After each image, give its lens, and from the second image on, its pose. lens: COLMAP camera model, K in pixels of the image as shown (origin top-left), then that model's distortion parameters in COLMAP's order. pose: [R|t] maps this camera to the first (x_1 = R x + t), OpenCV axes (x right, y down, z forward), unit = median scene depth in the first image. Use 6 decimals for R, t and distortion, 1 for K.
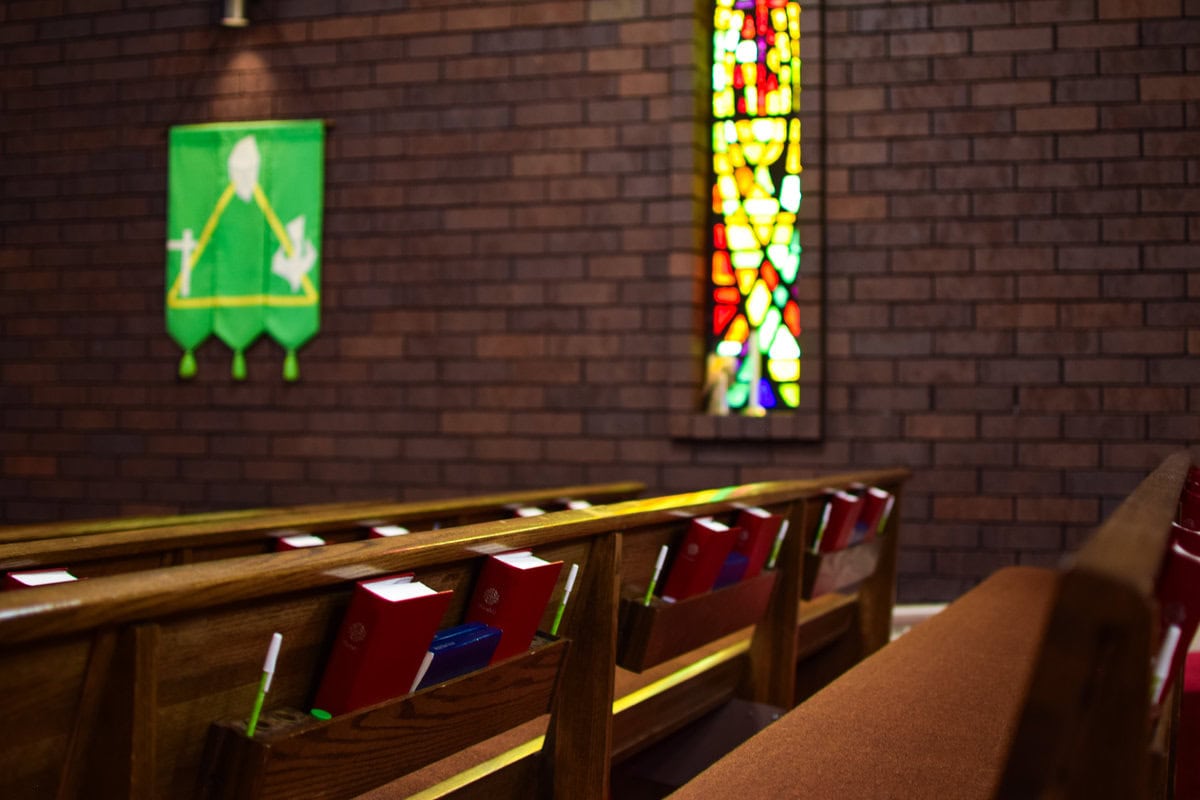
lens RADIAL K [[1792.8, 0, 600.0], [0, 1792.8, 400.0], [0, 0, 1]] dist [-0.162254, -0.014166]
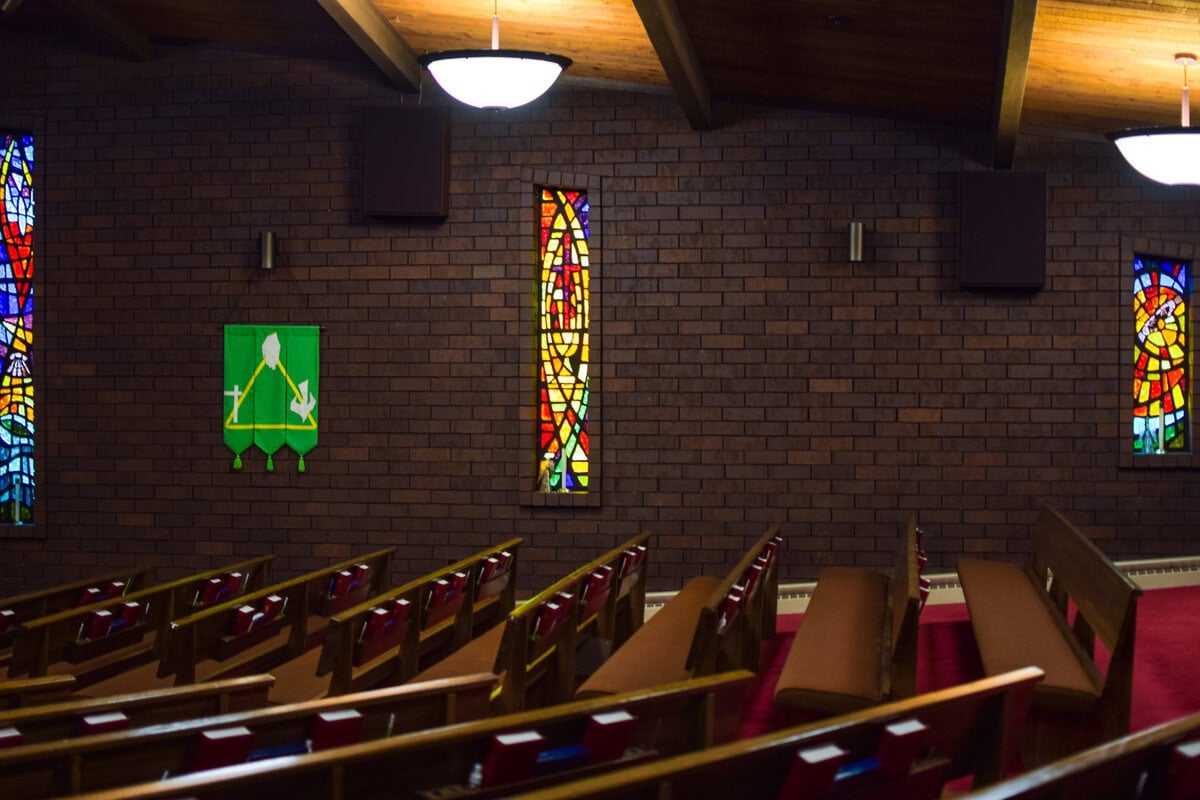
lens RADIAL K [[1792.8, 0, 600.0], [0, 1792.8, 400.0], [0, 0, 1]] dist [-0.162254, -0.014166]
pose [[0.985984, -0.008819, 0.166608, -0.186253], [0.004485, 0.999642, 0.026368, -0.135702], [-0.166781, -0.025251, 0.985671, -0.843151]]
